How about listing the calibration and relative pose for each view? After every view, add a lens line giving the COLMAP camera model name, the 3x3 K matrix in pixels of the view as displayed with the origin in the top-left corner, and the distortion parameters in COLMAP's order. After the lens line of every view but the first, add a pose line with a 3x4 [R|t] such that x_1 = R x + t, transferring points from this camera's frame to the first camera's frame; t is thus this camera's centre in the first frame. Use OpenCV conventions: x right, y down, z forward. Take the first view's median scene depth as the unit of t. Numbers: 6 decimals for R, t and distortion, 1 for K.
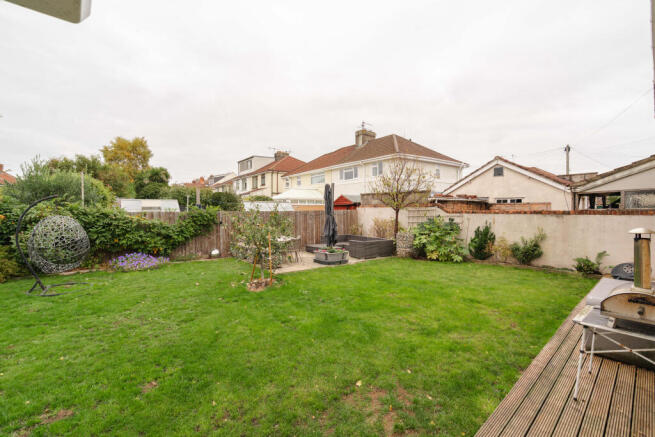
lens RADIAL K [[296.6, 0, 325.9], [0, 296.6, 213.0], [0, 0, 1]] dist [0.000660, 0.000748]
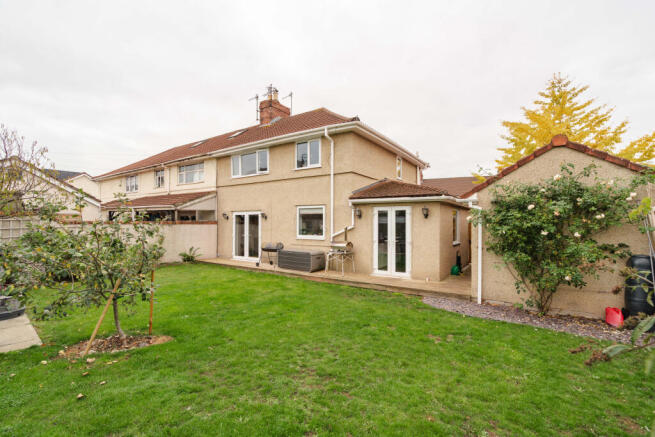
lens RADIAL K [[290.2, 0, 327.5], [0, 290.2, 218.5], [0, 0, 1]] dist [-0.000156, 0.000022]
pose [[-0.251493, 0.014569, 0.967750, -0.458122], [0.004607, 0.999893, -0.013856, -0.000351], [-0.967848, 0.000974, -0.251533, 0.383130]]
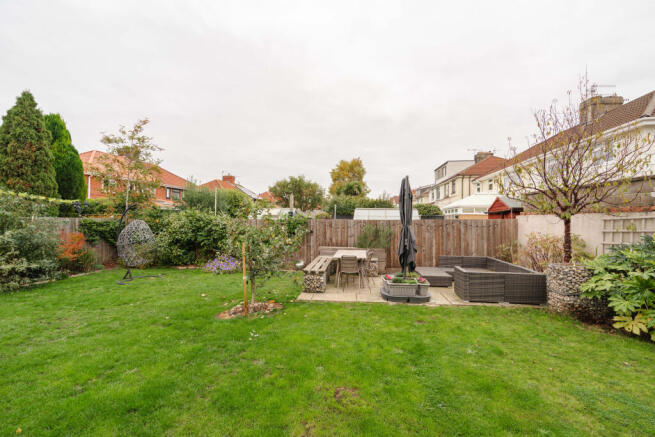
lens RADIAL K [[296.6, 0, 325.9], [0, 296.6, 213.0], [0, 0, 1]] dist [0.000660, 0.000748]
pose [[0.743872, -0.010106, -0.668245, 0.236049], [-0.017938, 0.999224, -0.035079, 0.005452], [0.668081, 0.038082, 0.743114, 0.284302]]
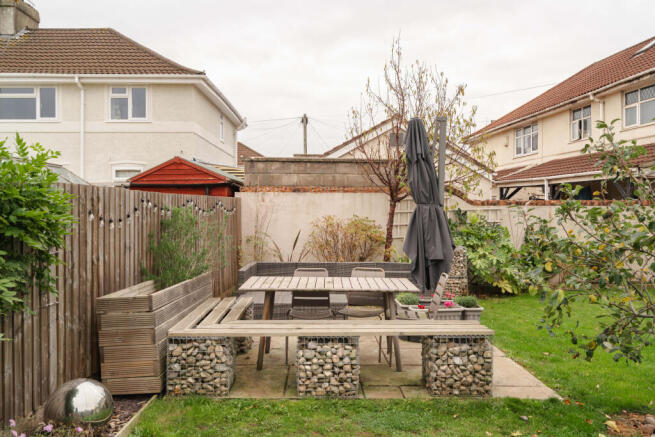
lens RADIAL K [[543.3, 0, 327.5], [0, 543.3, 218.5], [0, 0, 1]] dist [0.005009, 0.004188]
pose [[0.573477, -0.009314, 0.819169, -0.435804], [0.008000, 0.999951, 0.005769, 0.013975], [-0.819183, 0.003245, 0.573523, 0.524297]]
